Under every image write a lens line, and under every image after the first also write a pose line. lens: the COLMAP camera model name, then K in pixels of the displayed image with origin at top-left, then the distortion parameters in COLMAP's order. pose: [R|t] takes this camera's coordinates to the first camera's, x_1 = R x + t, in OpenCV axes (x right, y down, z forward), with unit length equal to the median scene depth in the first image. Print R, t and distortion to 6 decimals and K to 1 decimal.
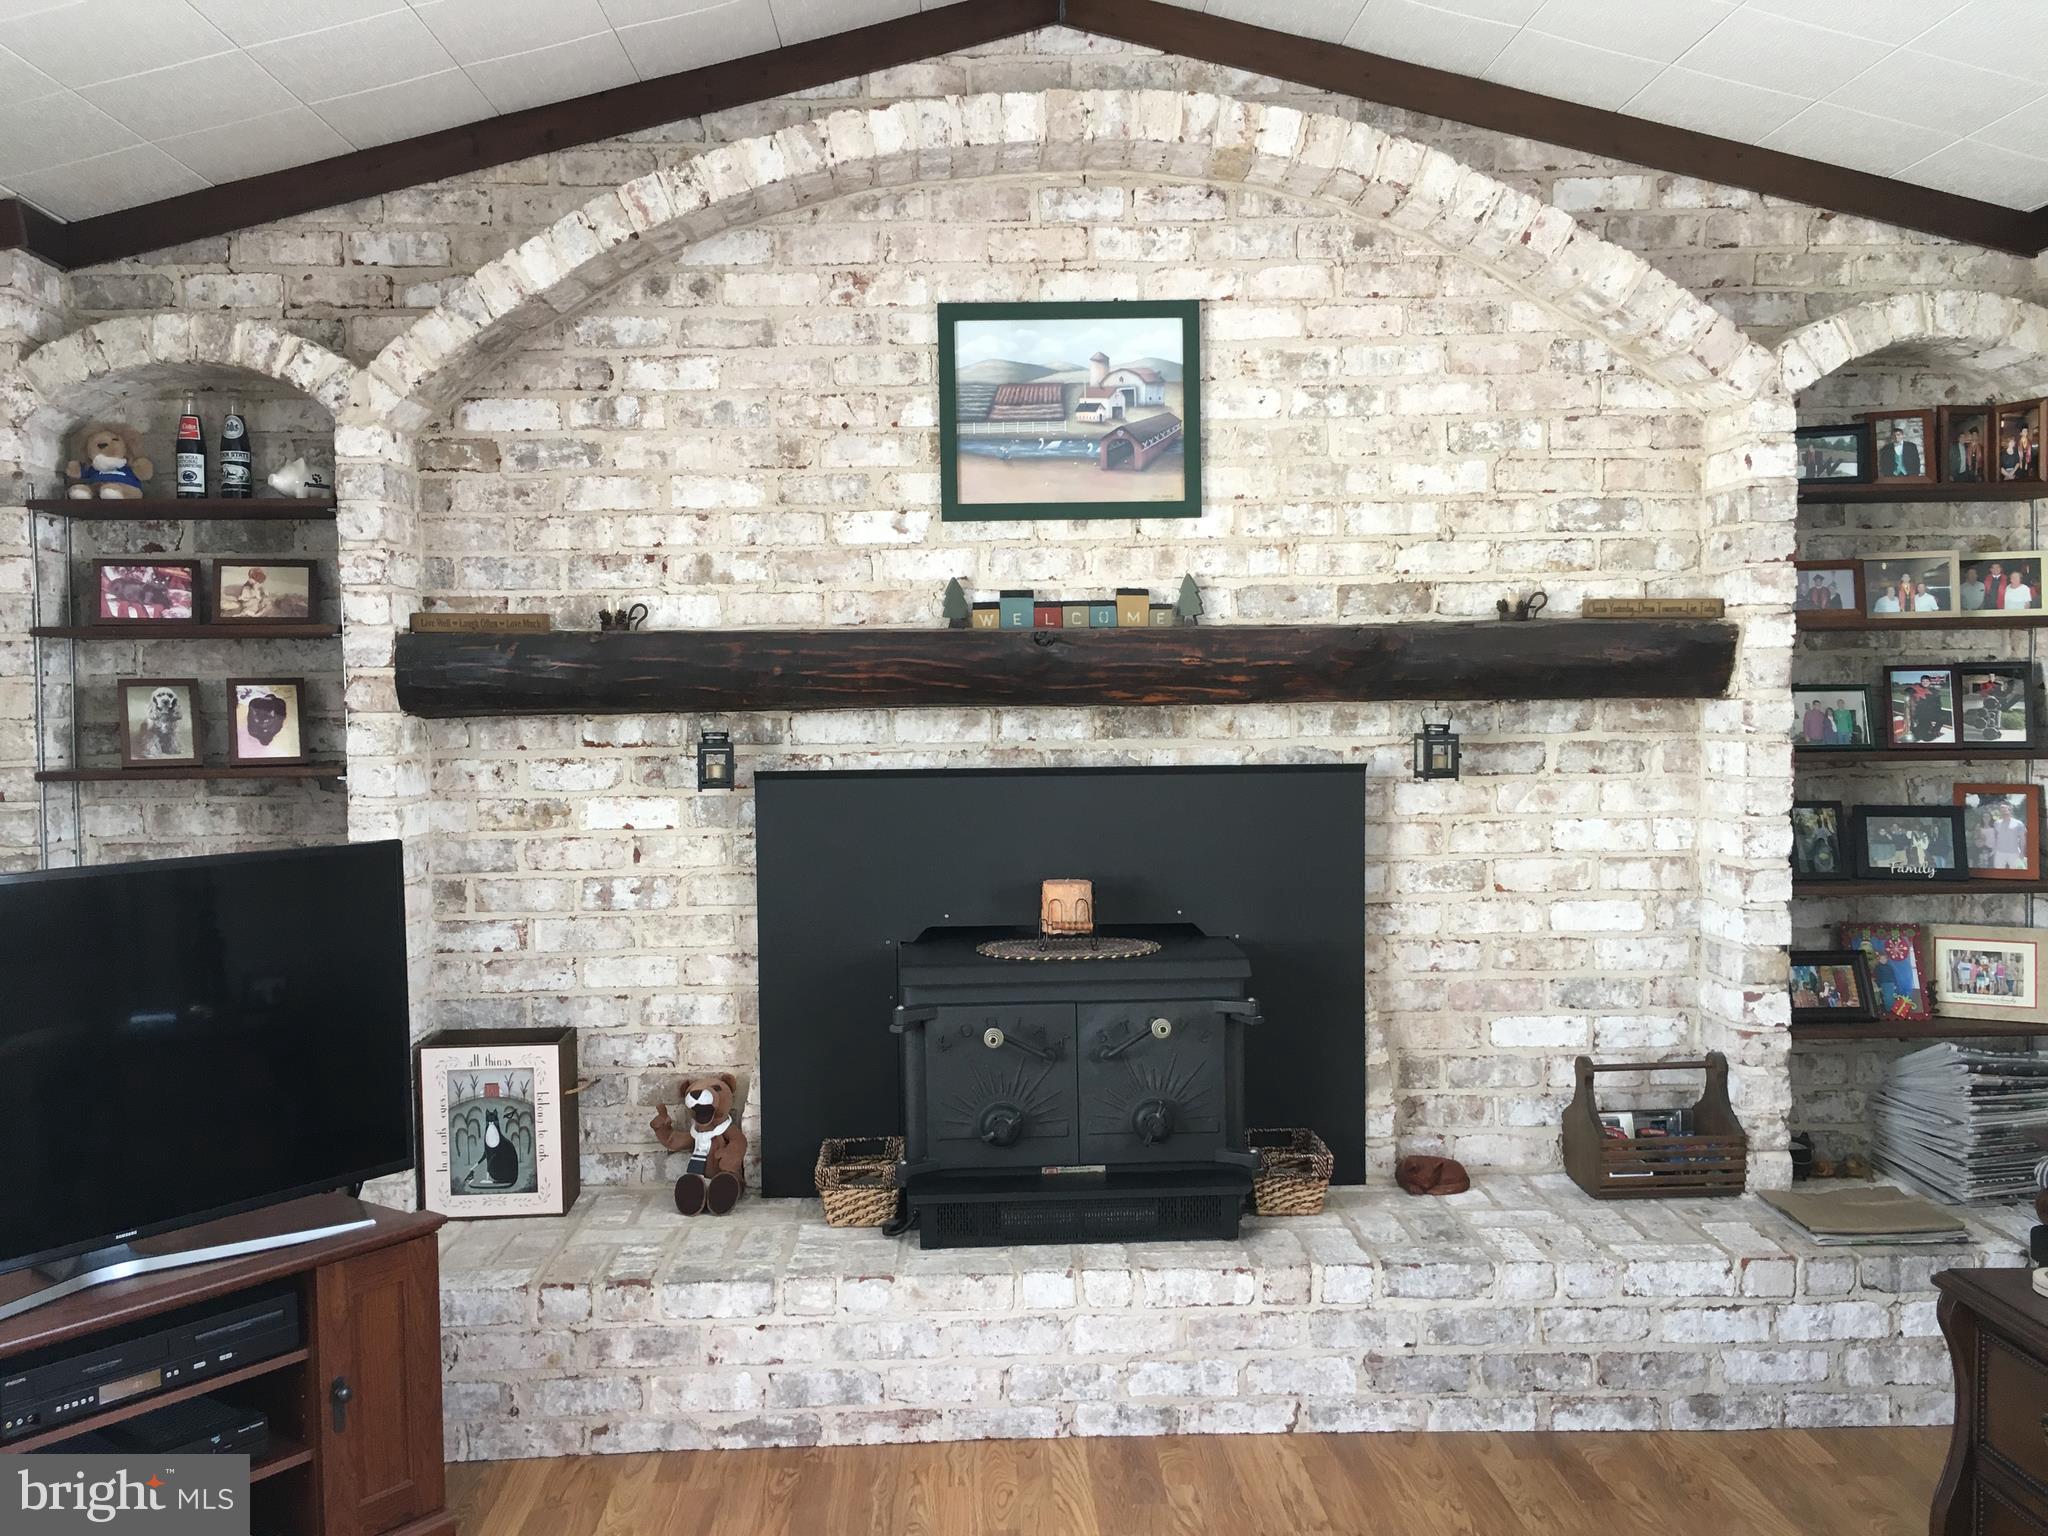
lens RADIAL K [[1735.2, 0, 1012.2], [0, 1735.2, 761.9], [0, 0, 1]] dist [0.079099, -0.093482]
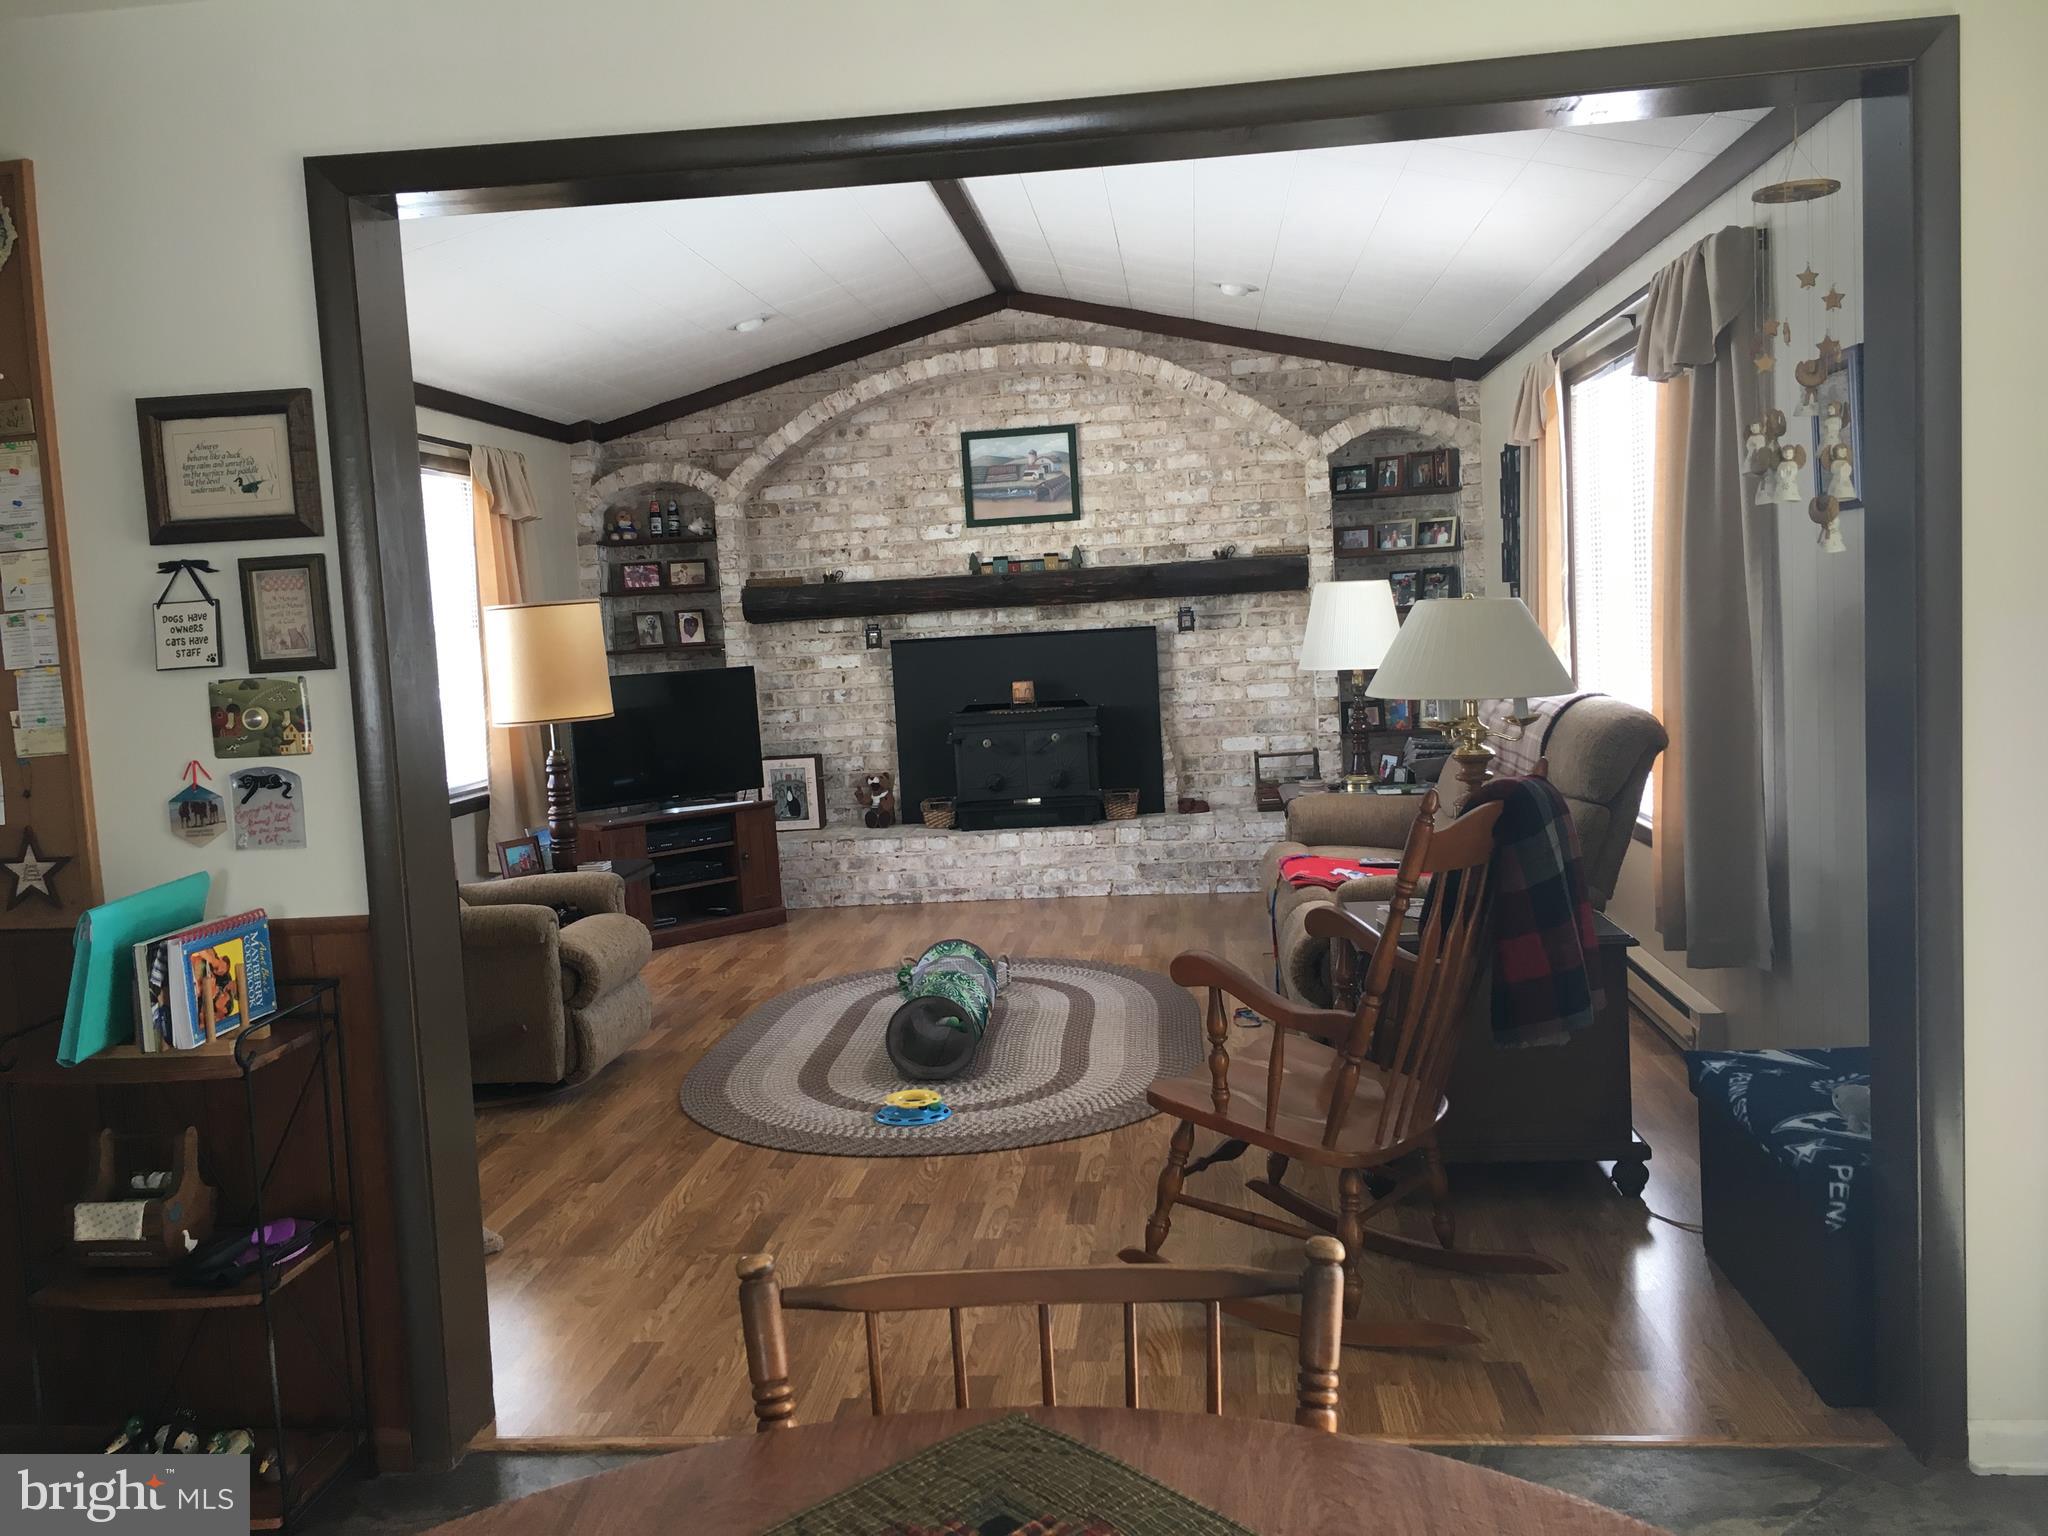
lens RADIAL K [[1735.2, 0, 1011.2], [0, 1735.2, 751.8], [0, 0, 1]] dist [0.079099, -0.093482]
pose [[0.989674, -0.033513, -0.139366, 0.327081], [0.038972, 0.998569, 0.036633, 0.074432], [0.137939, -0.041686, 0.989563, -1.270967]]
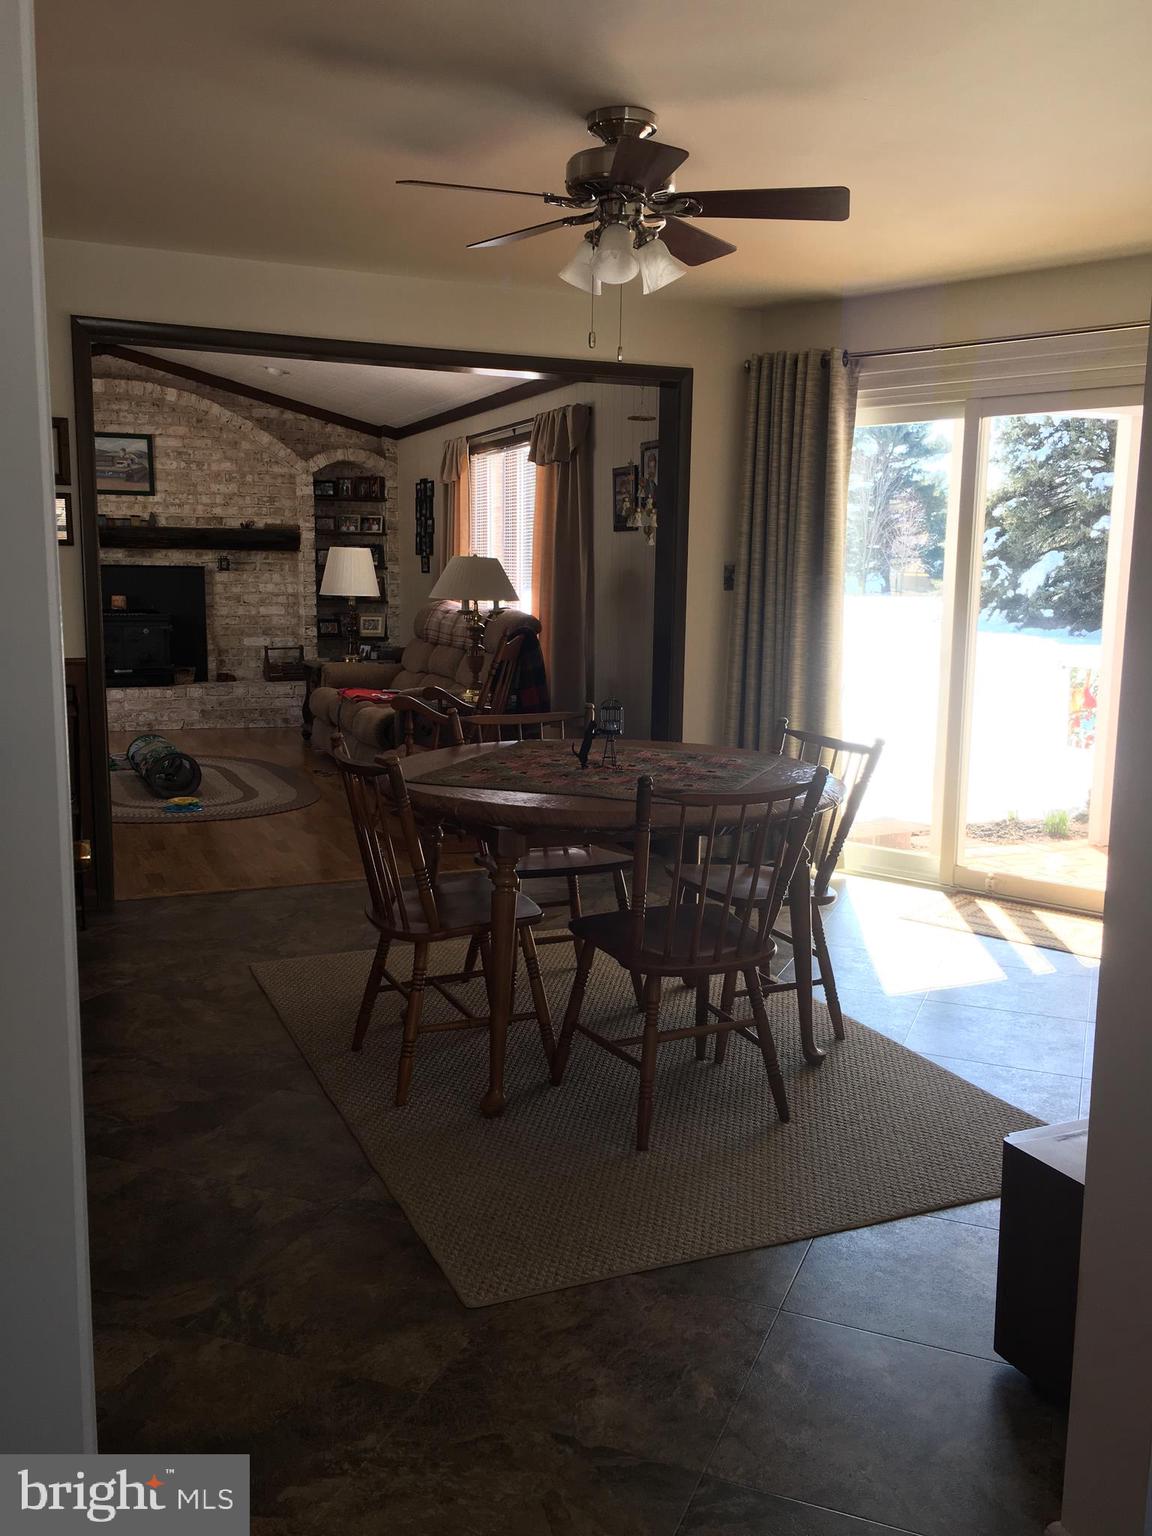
lens RADIAL K [[1301.4, 0, 585.5], [0, 1301.4, 766.1], [0, 0, 1]] dist [0.079099, -0.093482]
pose [[0.932635, -0.032412, 0.359361, -0.056416], [-0.005163, 0.994656, 0.103111, 0.131929], [-0.360783, -0.098020, 0.927484, -1.919454]]
